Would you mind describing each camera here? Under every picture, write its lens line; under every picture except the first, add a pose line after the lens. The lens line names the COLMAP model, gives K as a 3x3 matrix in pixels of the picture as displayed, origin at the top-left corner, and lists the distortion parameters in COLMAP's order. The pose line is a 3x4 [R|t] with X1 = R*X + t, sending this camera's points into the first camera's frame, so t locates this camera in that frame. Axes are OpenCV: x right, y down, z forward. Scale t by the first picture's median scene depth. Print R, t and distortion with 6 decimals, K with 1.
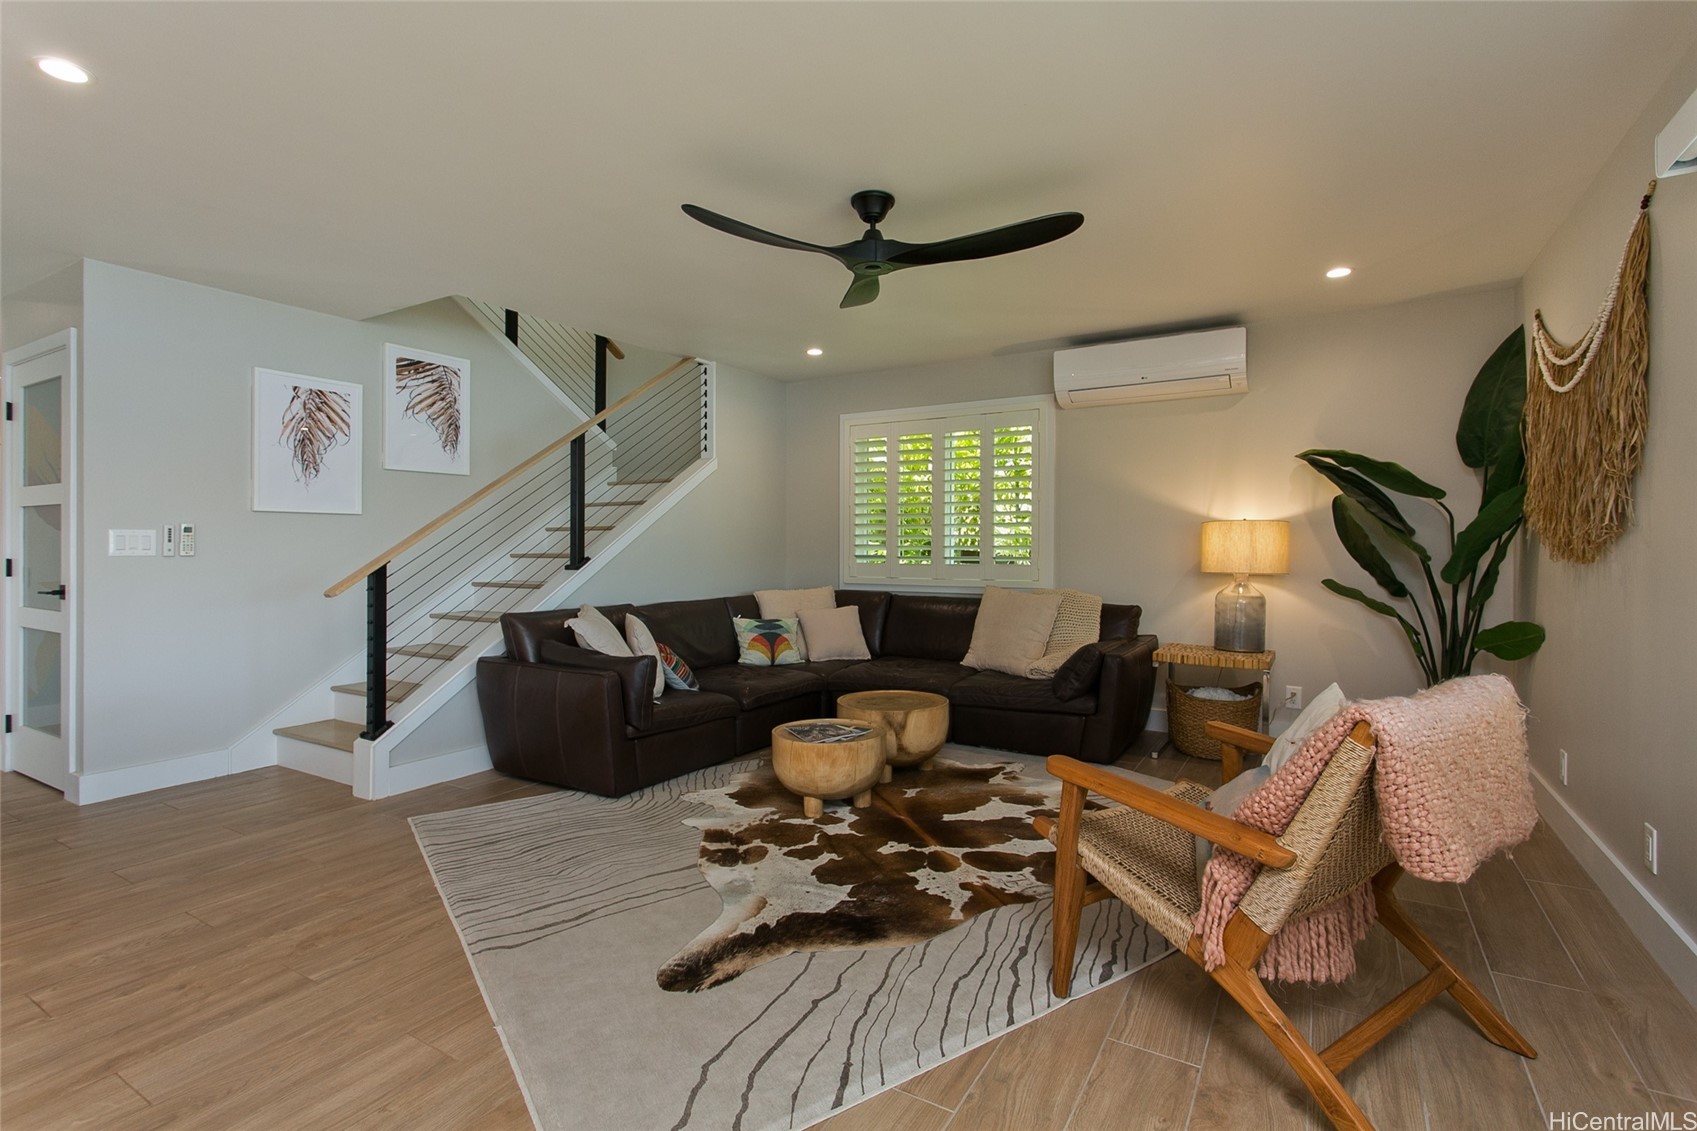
lens RADIAL K [[809.9, 0, 841.9], [0, 809.9, 542.8], [0, 0, 1]] dist [0.003832, 0.000703]
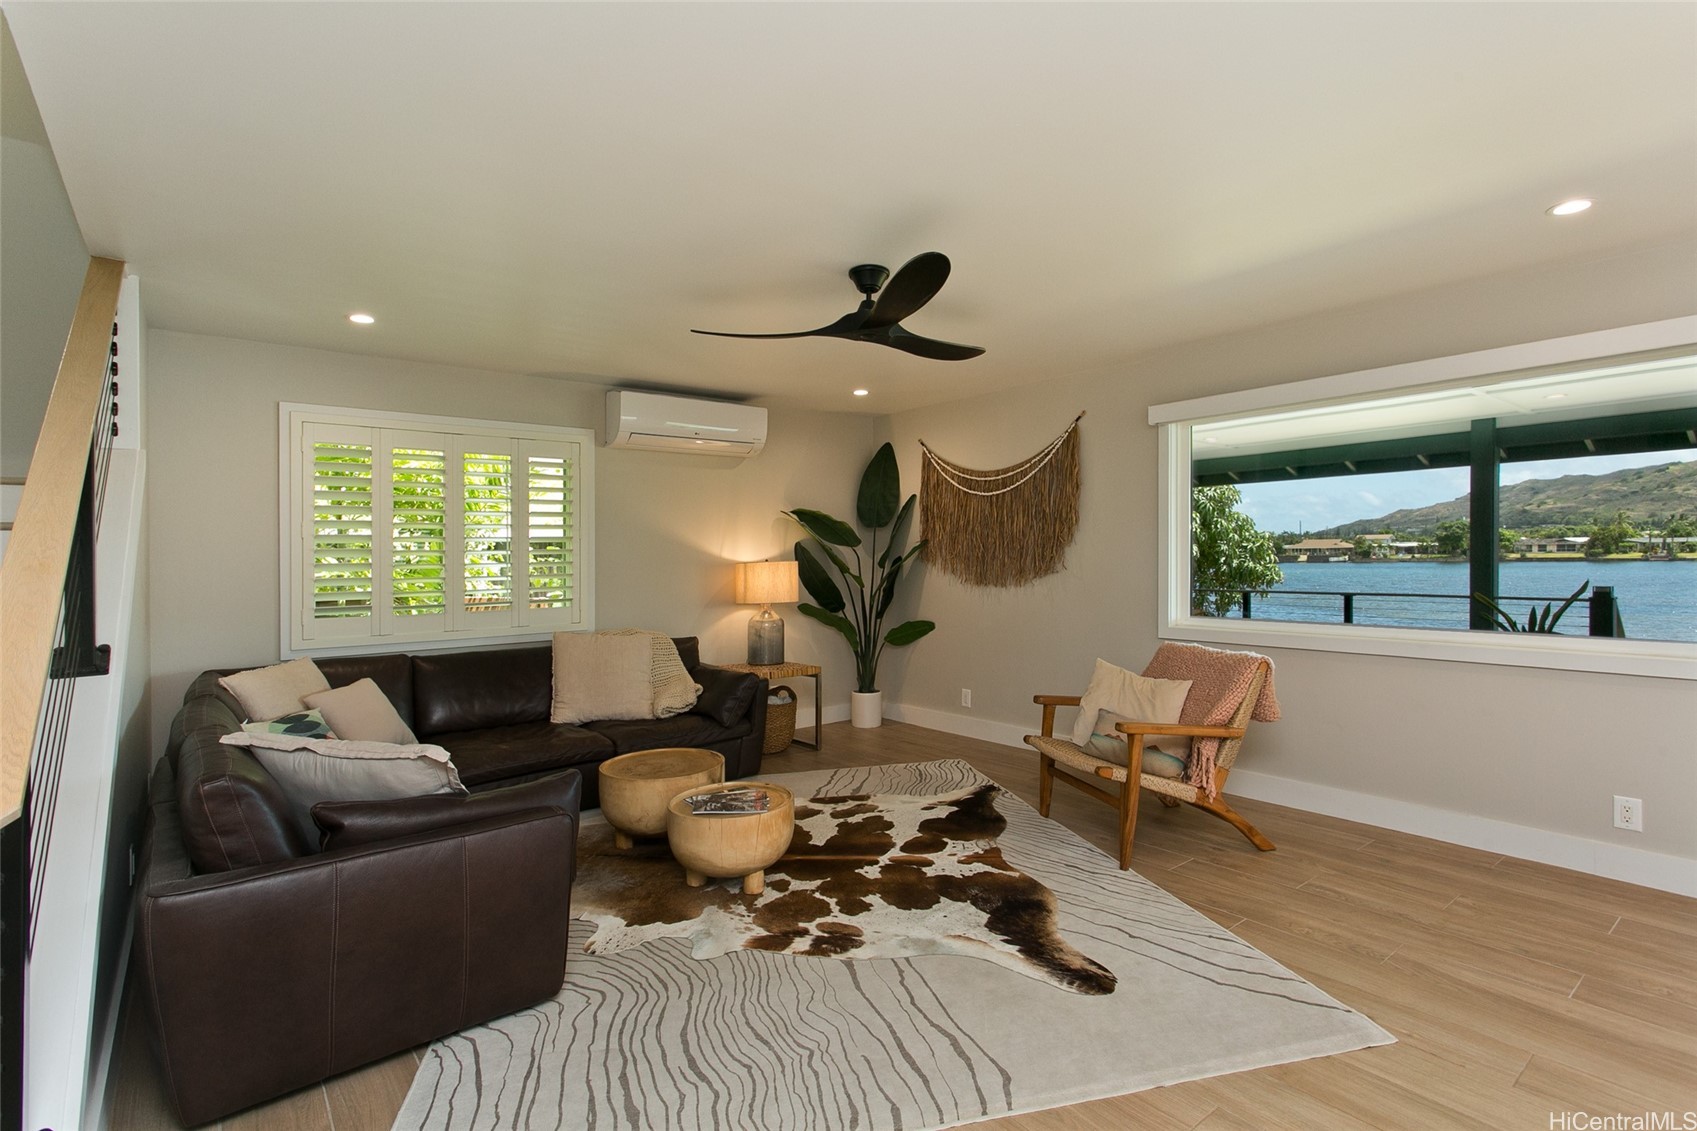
lens RADIAL K [[815.4, 0, 848.5], [0, 815.4, 565.5], [0, 0, 1]] dist [0.002342, 0.000976]
pose [[0.341997, -0.015057, 0.939581, -0.869781], [0.013468, 0.999847, 0.011120, -0.043627], [-0.939605, 0.008851, 0.342147, 0.580256]]
